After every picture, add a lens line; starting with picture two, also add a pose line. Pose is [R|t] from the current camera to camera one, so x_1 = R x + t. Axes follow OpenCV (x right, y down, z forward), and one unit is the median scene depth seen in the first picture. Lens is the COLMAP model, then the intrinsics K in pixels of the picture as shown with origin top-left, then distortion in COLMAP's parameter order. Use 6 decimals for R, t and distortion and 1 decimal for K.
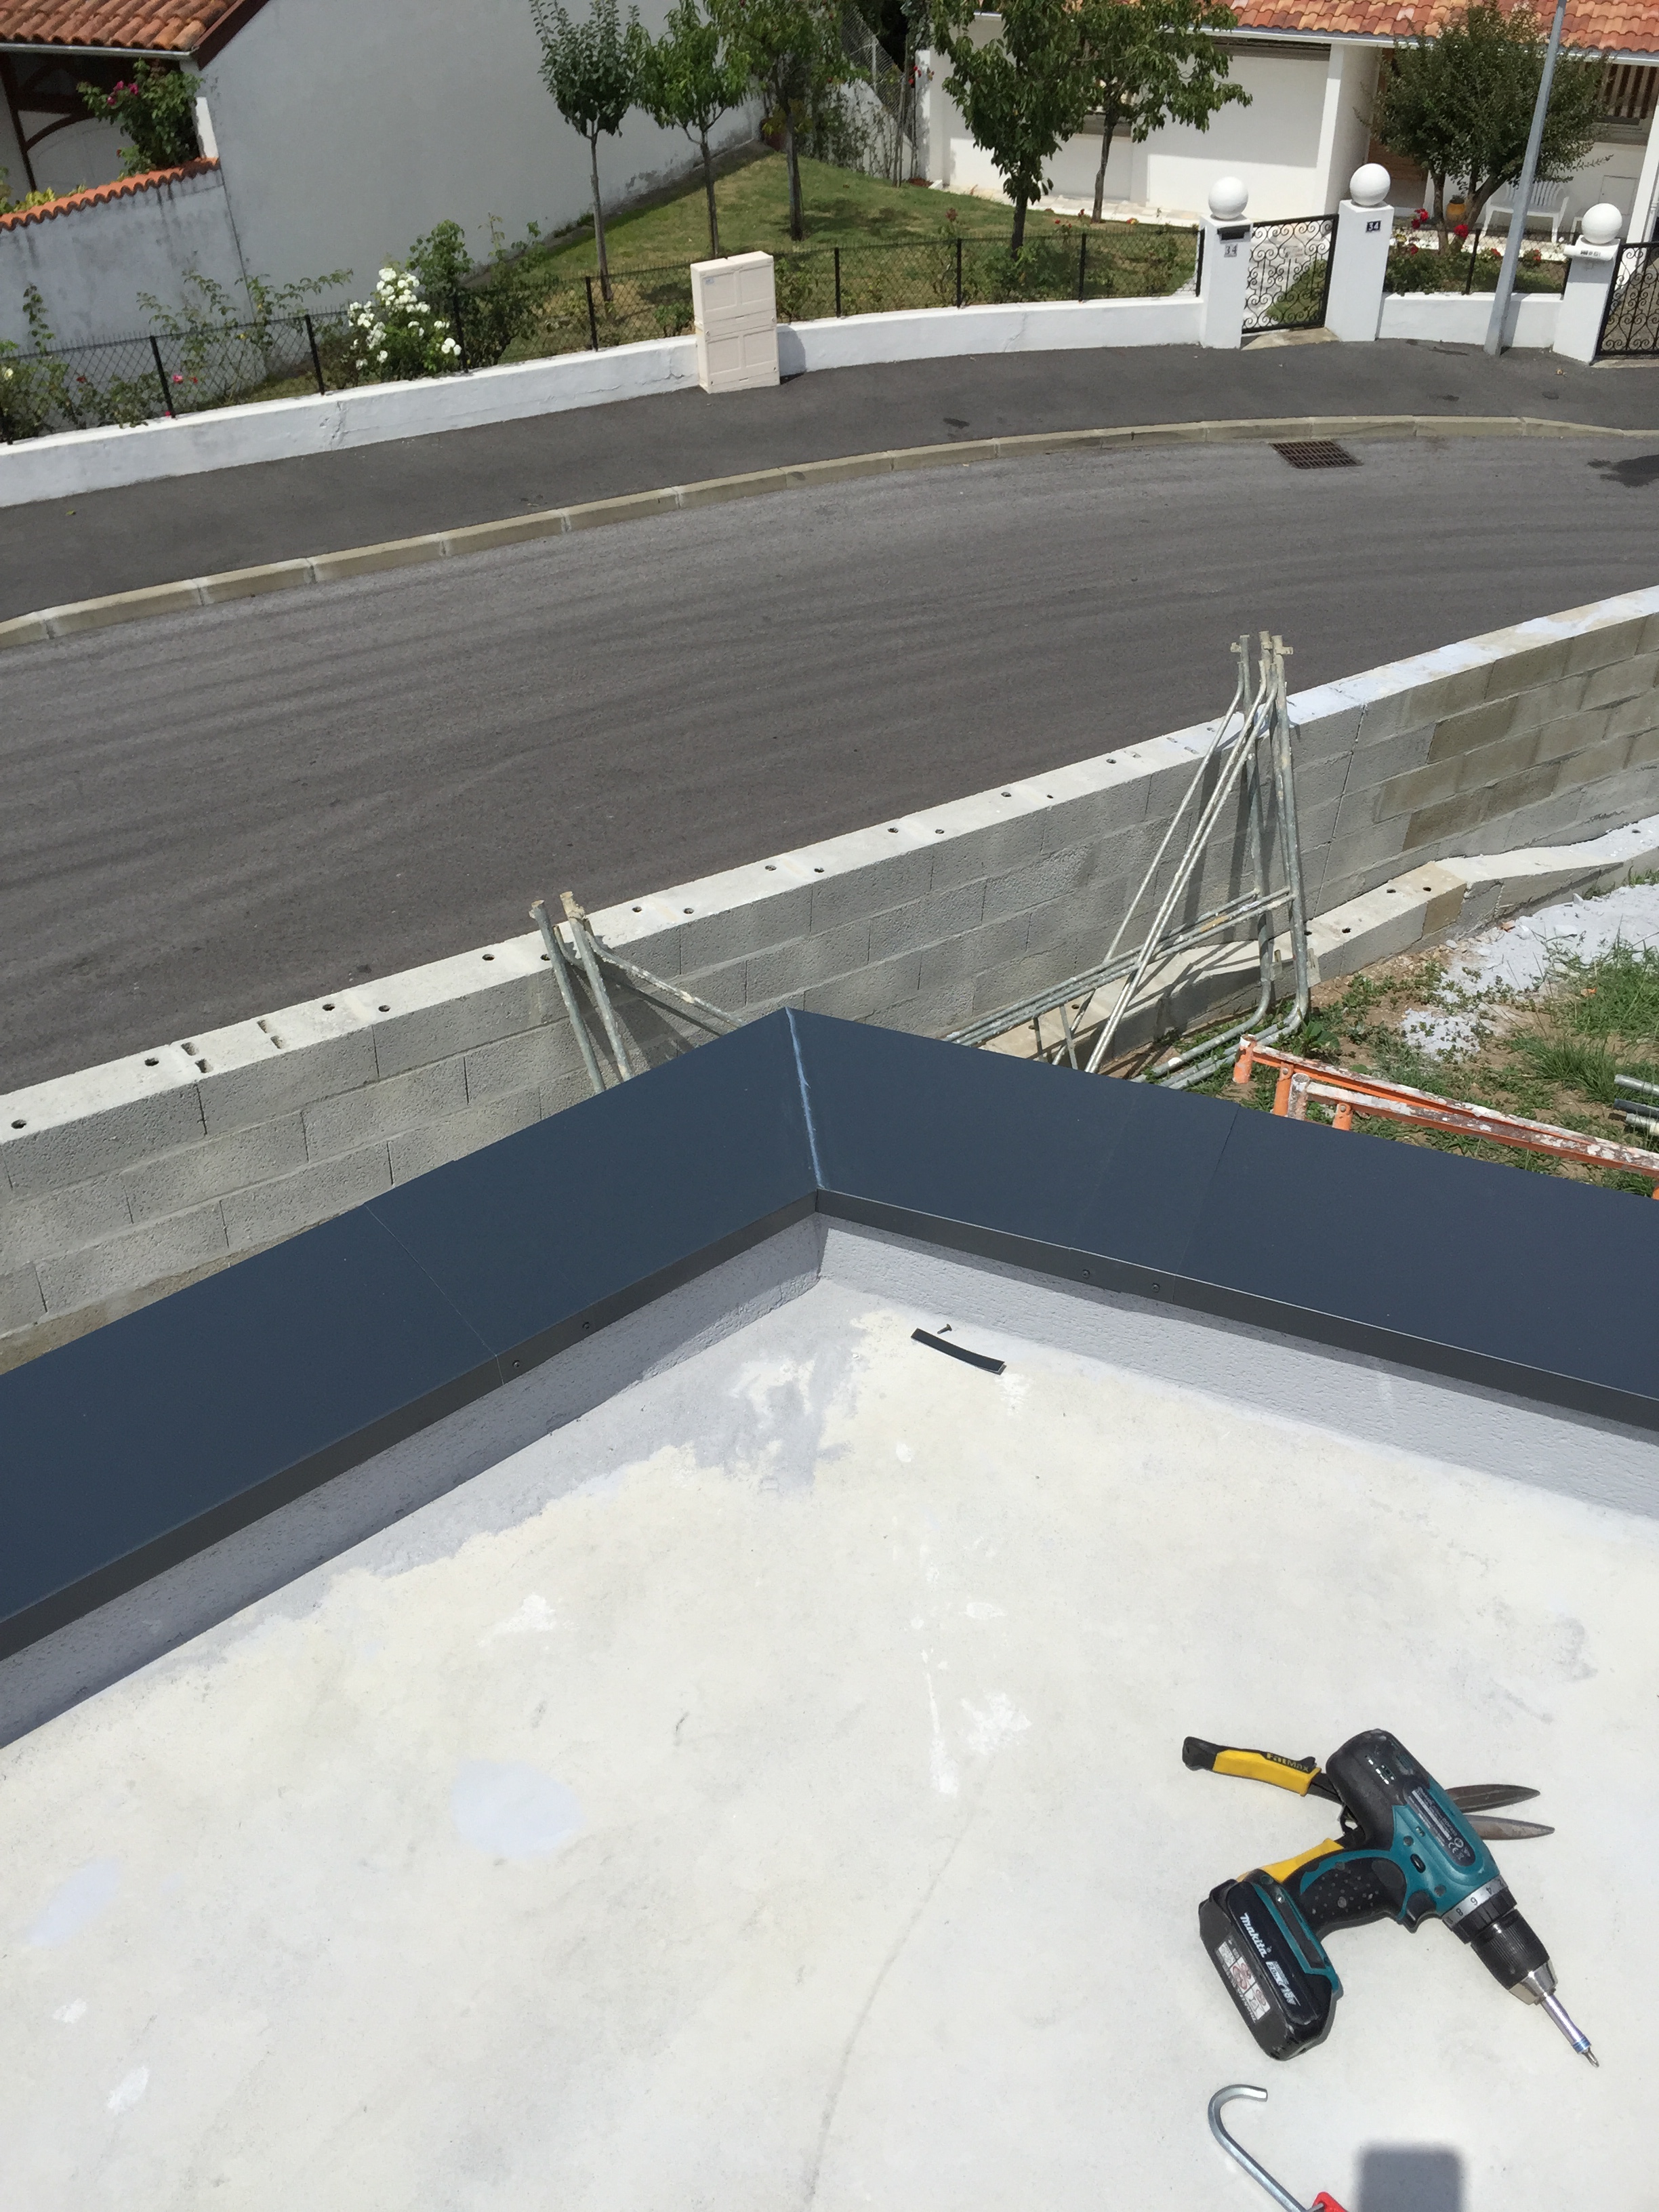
lens RADIAL K [[1855.8, 0, 831.7], [0, 1855.8, 1102.1], [0, 0, 1]] dist [0.079023, -0.126852]
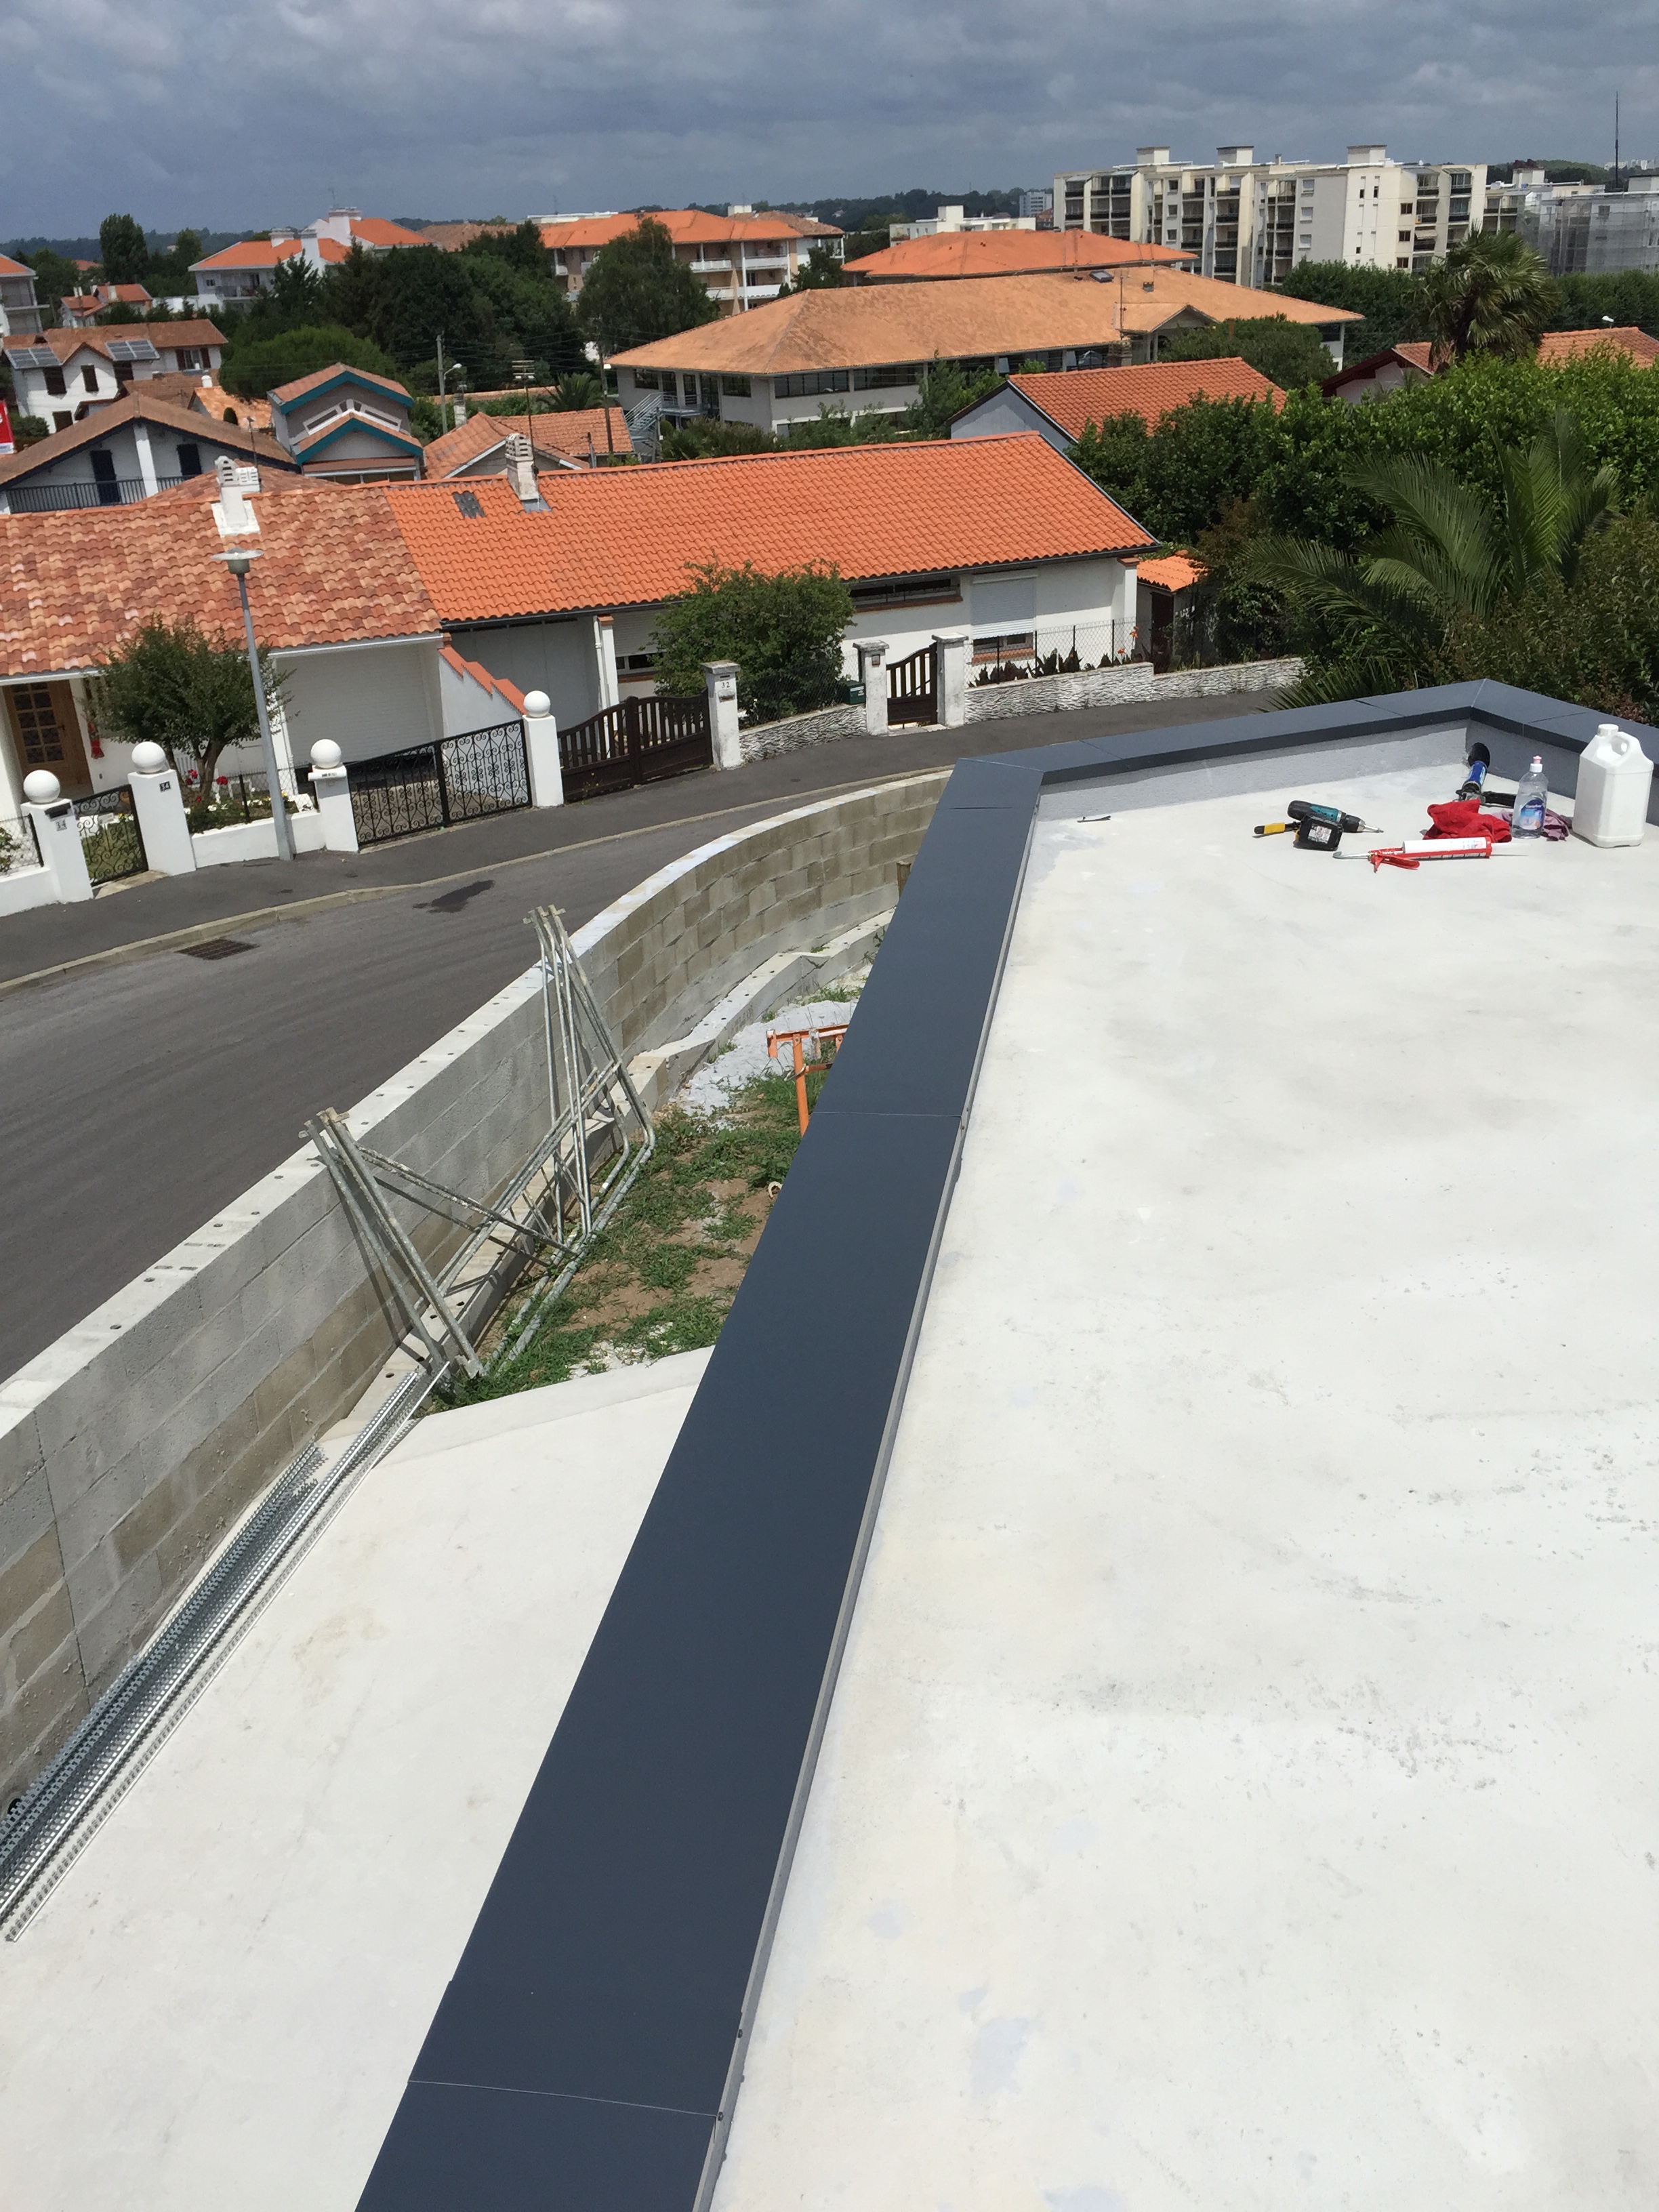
lens RADIAL K [[1855.8, 0, 836.5], [0, 1855.8, 1107.4], [0, 0, 1]] dist [0.079023, -0.126852]
pose [[0.719378, -0.293639, 0.629501, -0.242320], [0.465080, 0.876751, -0.122509, 0.077751], [-0.515942, 0.380899, 0.767281, -0.094328]]
